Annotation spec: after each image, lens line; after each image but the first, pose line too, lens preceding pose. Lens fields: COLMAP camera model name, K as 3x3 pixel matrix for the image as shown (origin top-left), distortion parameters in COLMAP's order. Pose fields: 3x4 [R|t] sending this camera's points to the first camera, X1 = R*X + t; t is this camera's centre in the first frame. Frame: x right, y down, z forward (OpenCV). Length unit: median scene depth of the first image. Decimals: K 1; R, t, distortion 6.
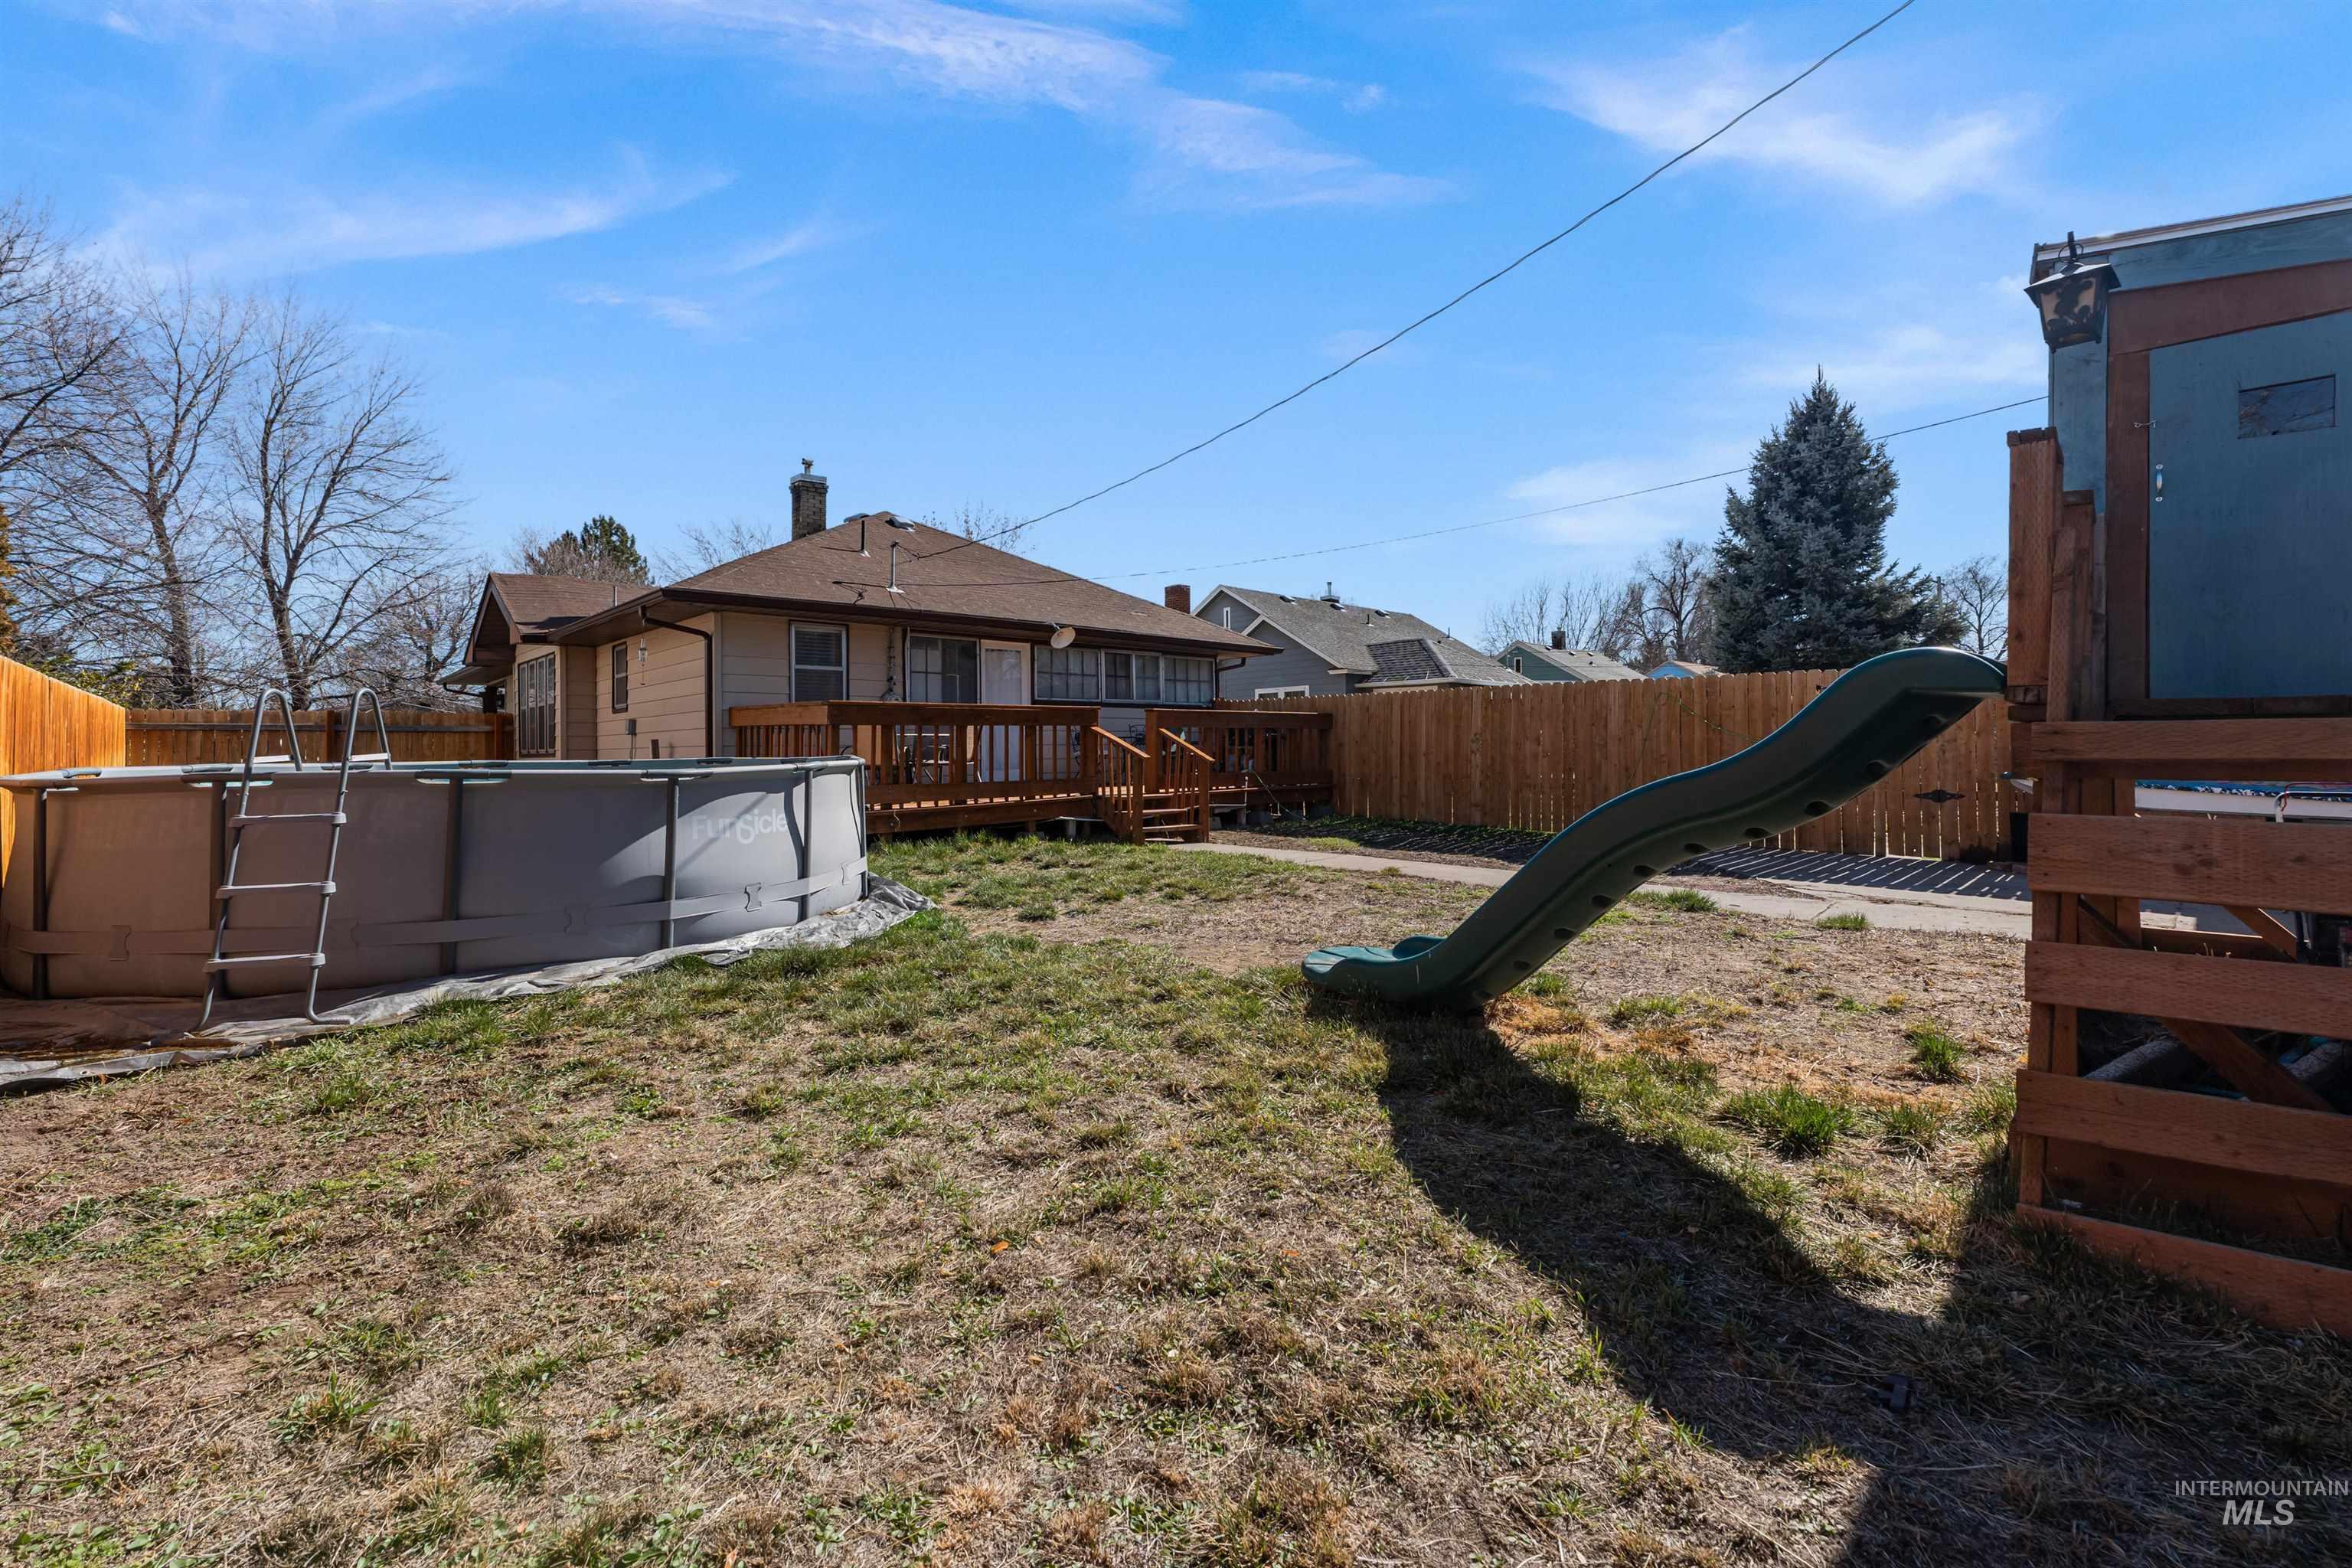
lens RADIAL K [[1001.3, 0, 1182.7], [0, 1001.3, 742.7], [0, 0, 1]] dist [-0.001020, -0.000192]
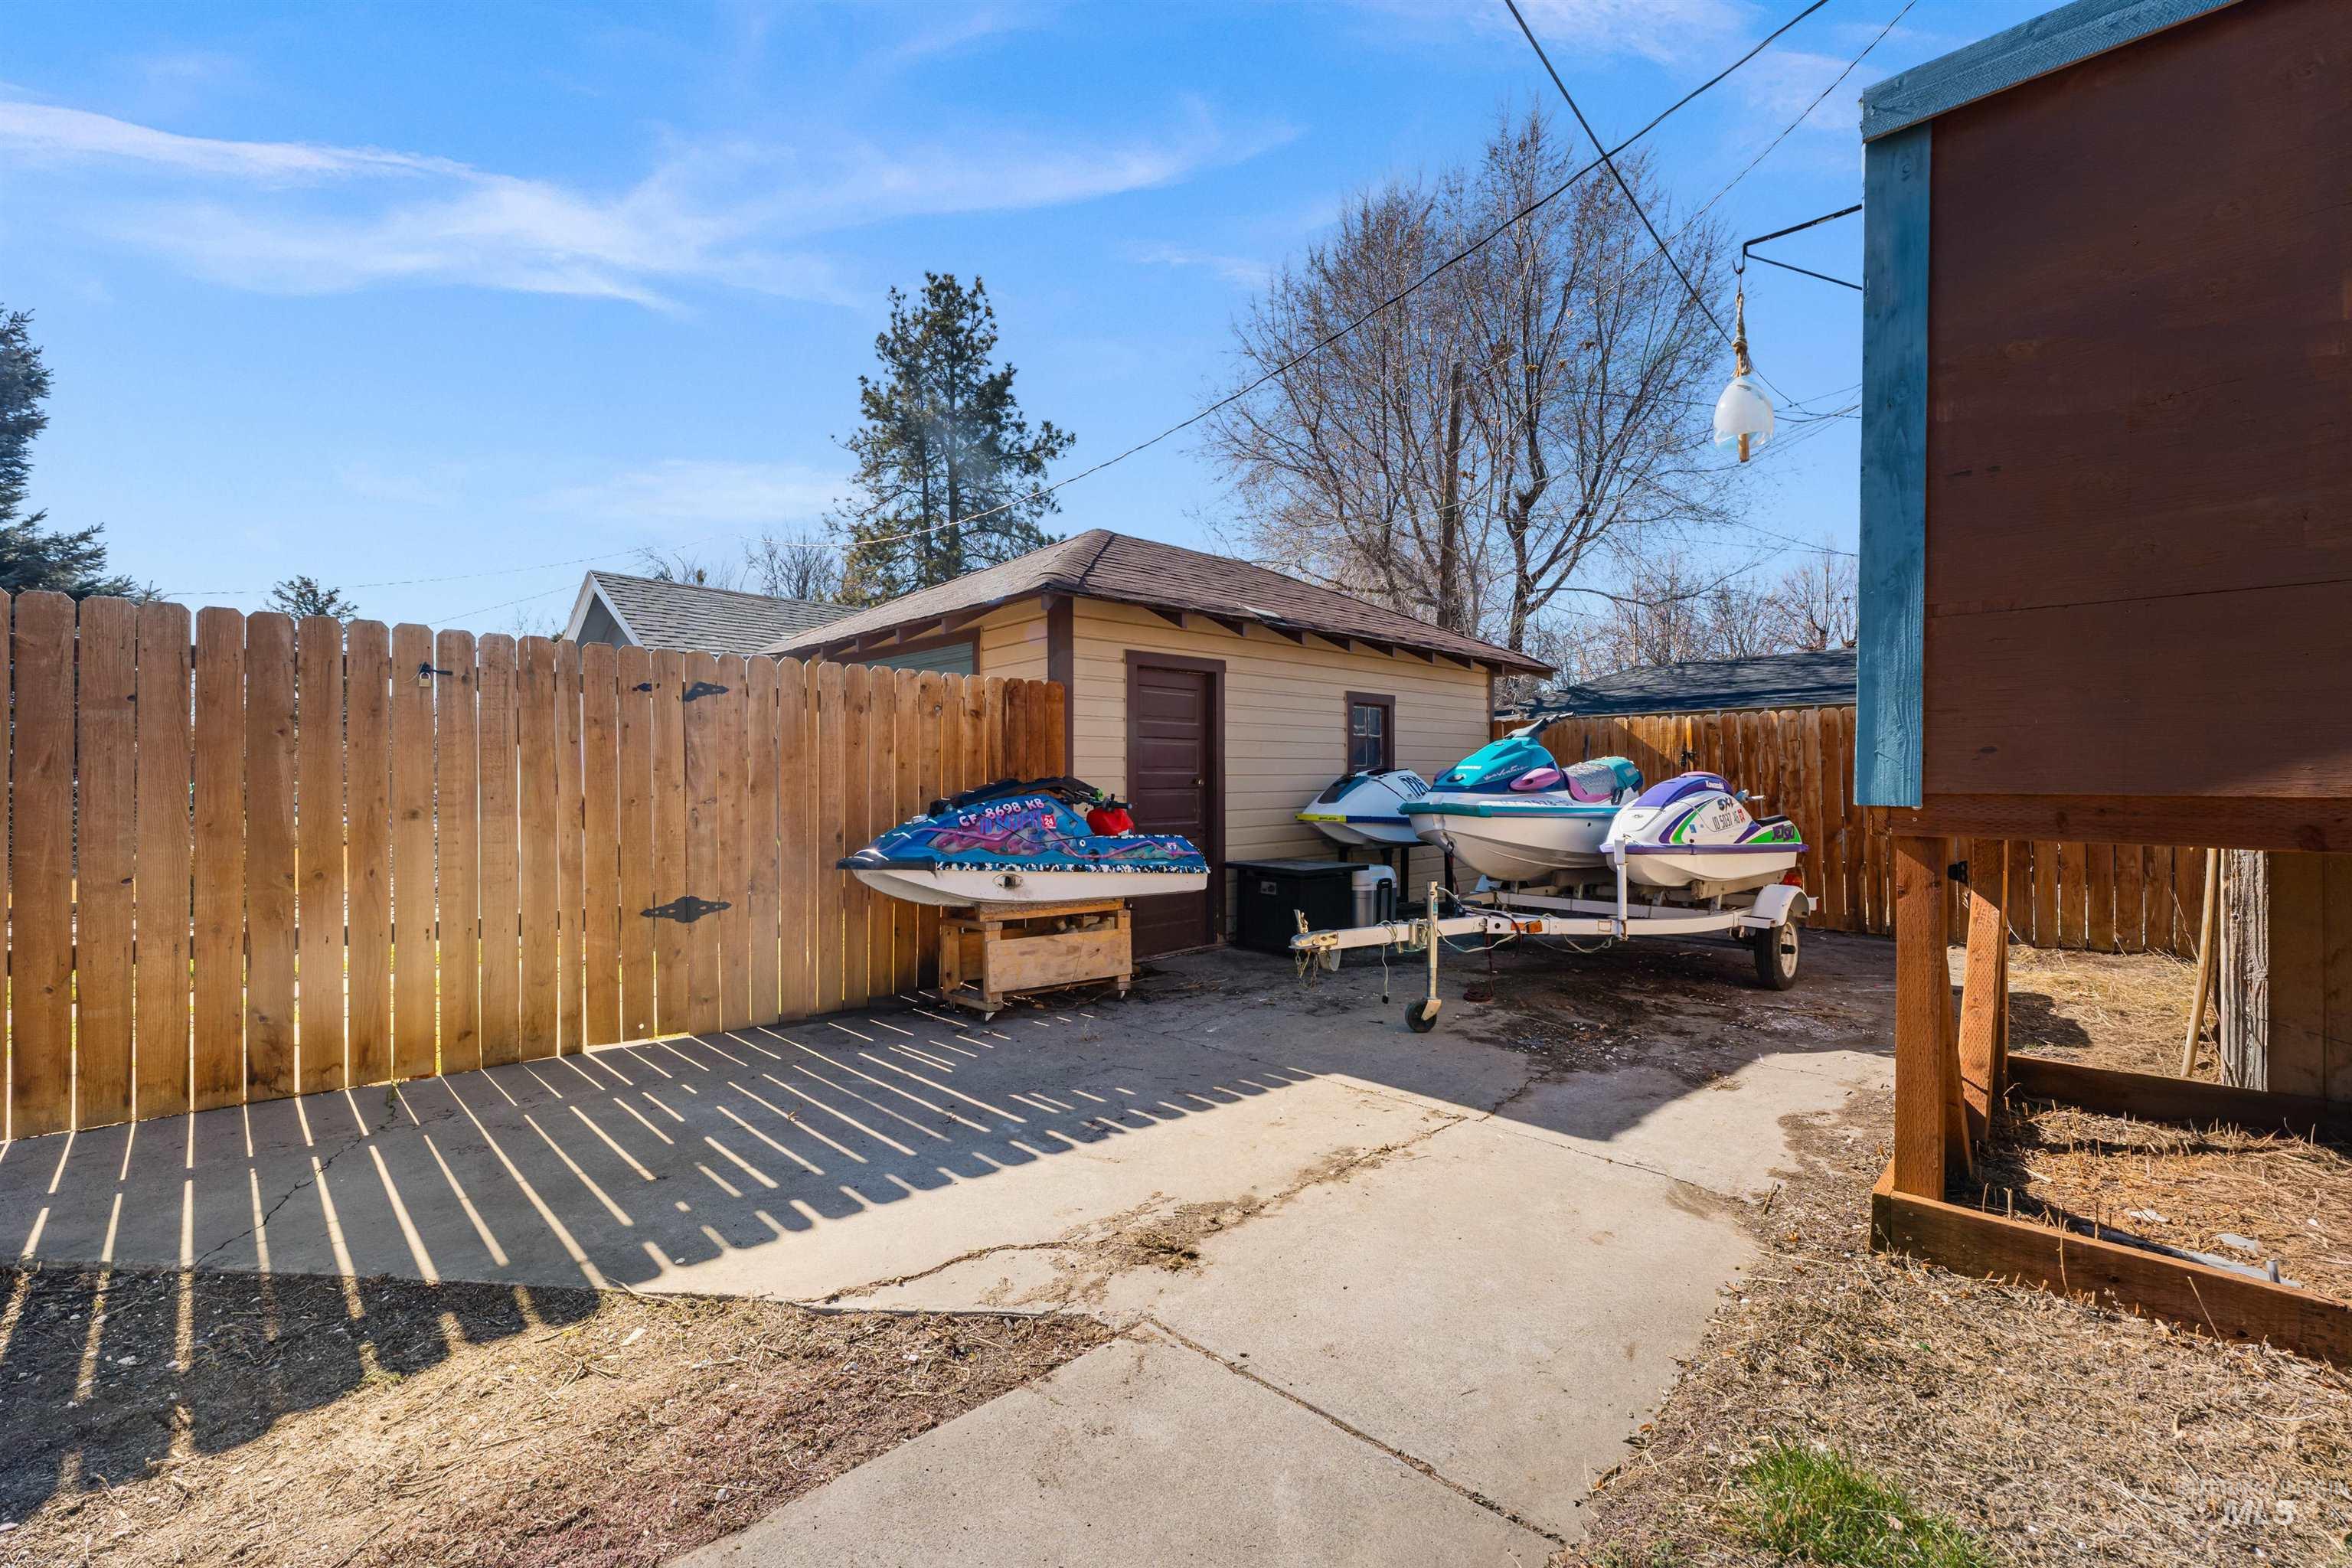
lens RADIAL K [[956.1, 0, 1176.0], [0, 956.1, 784.0], [0, 0, 1]] dist [-0.001516, -0.000270]
pose [[-0.011493, 0.009279, 0.999891, 0.190885], [0.002049, 0.999955, -0.009256, -0.003333], [-0.999932, 0.001942, -0.011512, 0.534873]]
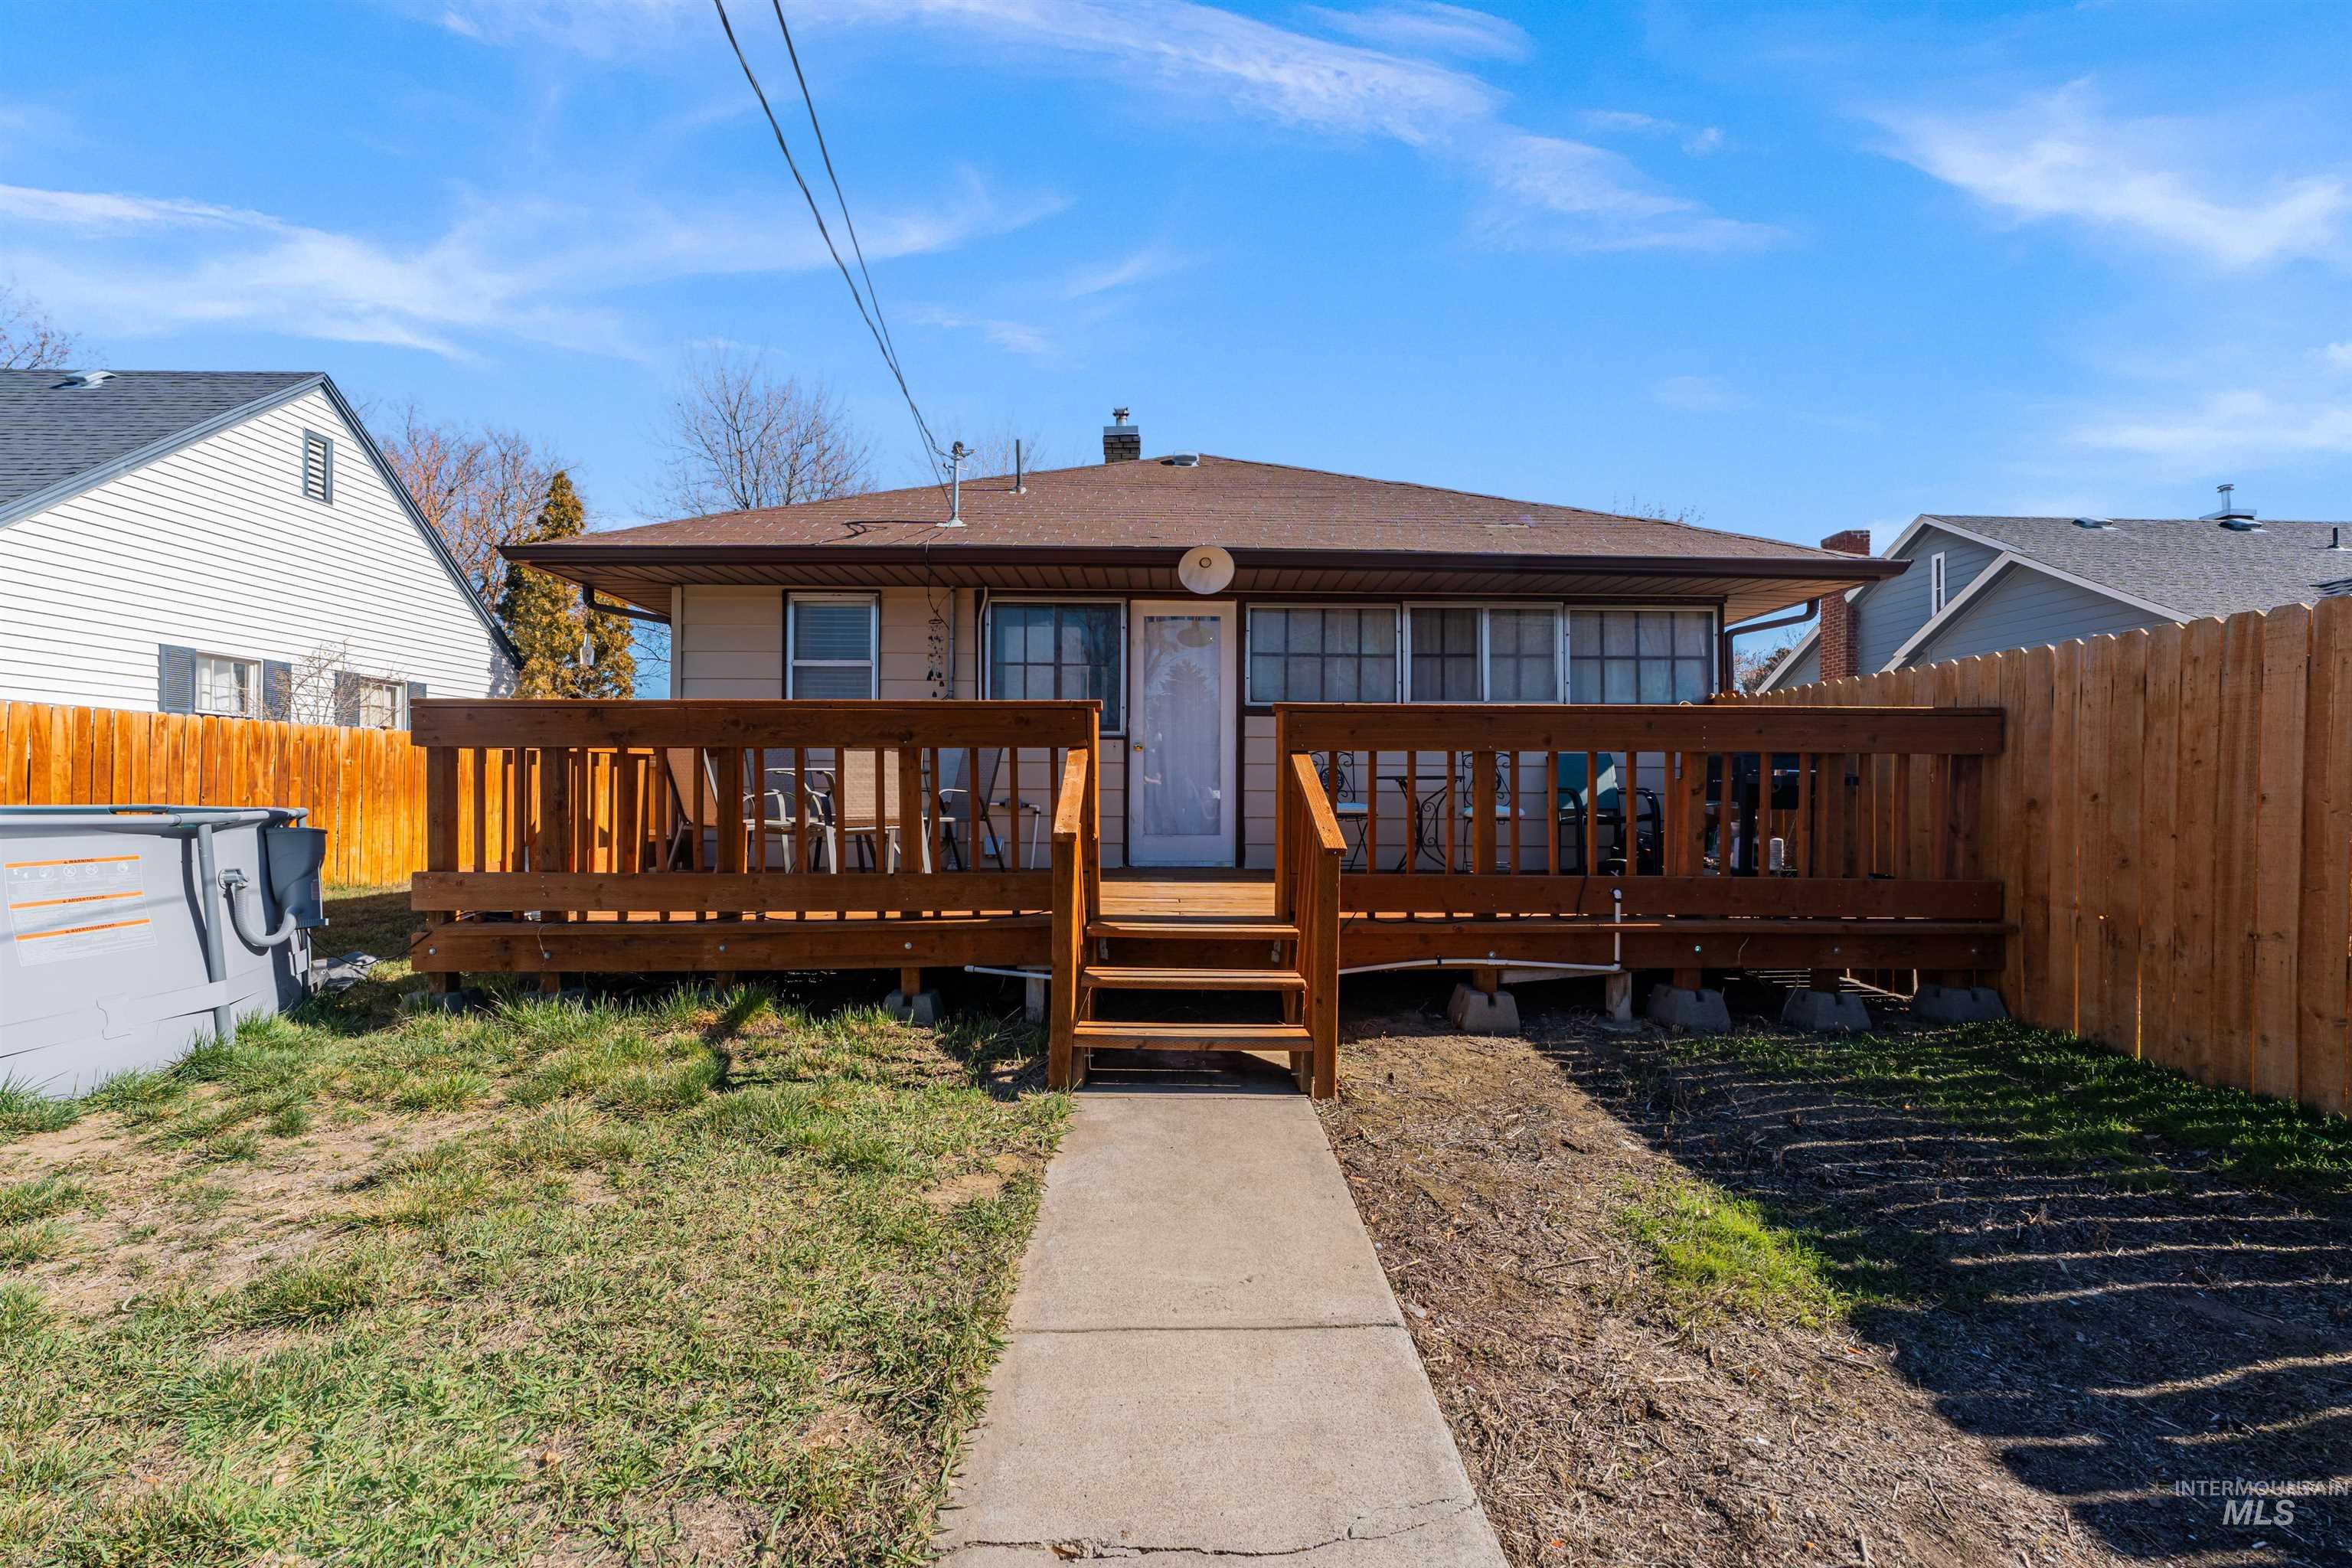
lens RADIAL K [[935.6, 0, 1176.0], [0, 935.6, 784.0], [0, 0, 1]] dist [0.000511, -0.000466]
pose [[0.738841, 0.008799, -0.673822, 0.176760], [-0.009210, 0.999953, 0.002958, -0.002723], [0.673817, 0.004020, 0.738888, 0.672918]]
